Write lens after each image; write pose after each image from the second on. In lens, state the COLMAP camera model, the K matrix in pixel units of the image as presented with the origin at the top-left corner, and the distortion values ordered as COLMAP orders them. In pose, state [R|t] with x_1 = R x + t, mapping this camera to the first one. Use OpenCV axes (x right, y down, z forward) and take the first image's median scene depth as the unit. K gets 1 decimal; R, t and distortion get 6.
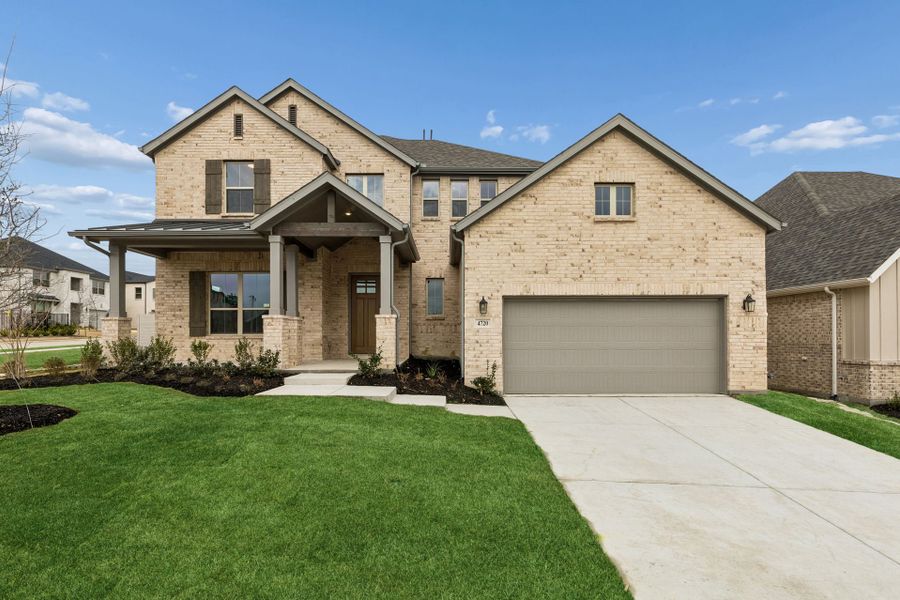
lens RADIAL K [[415.0, 0, 450.0], [0, 415.0, 332.3], [0, 0, 1]] dist [0.000130, -0.000165]
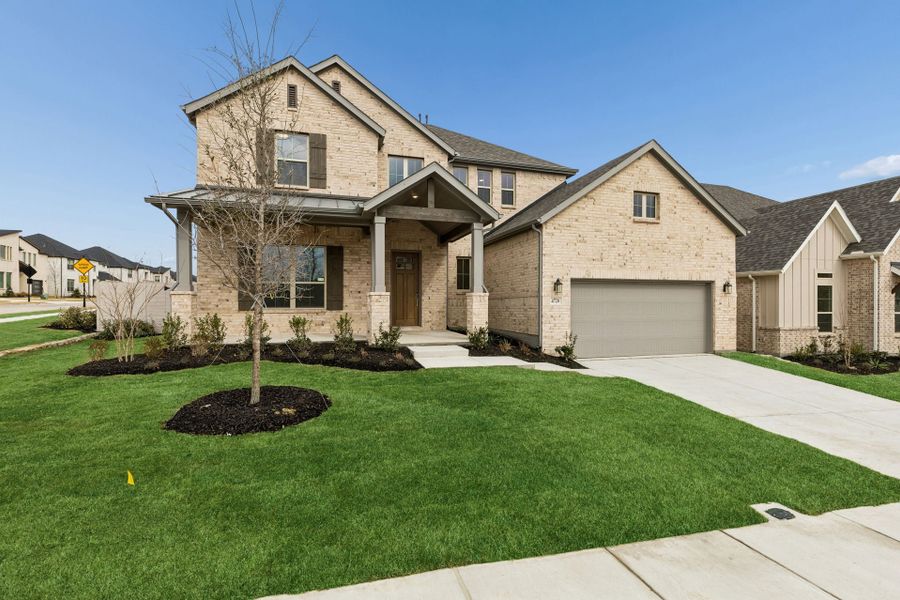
lens RADIAL K [[404.1, 0, 447.9], [0, 404.1, 301.7], [0, 0, 1]] dist [0.000961, 0.000002]
pose [[0.960094, 0.003486, 0.279656, -0.541424], [-0.005310, 0.999969, 0.005764, -0.024113], [-0.279628, -0.007019, 0.960083, -0.034975]]
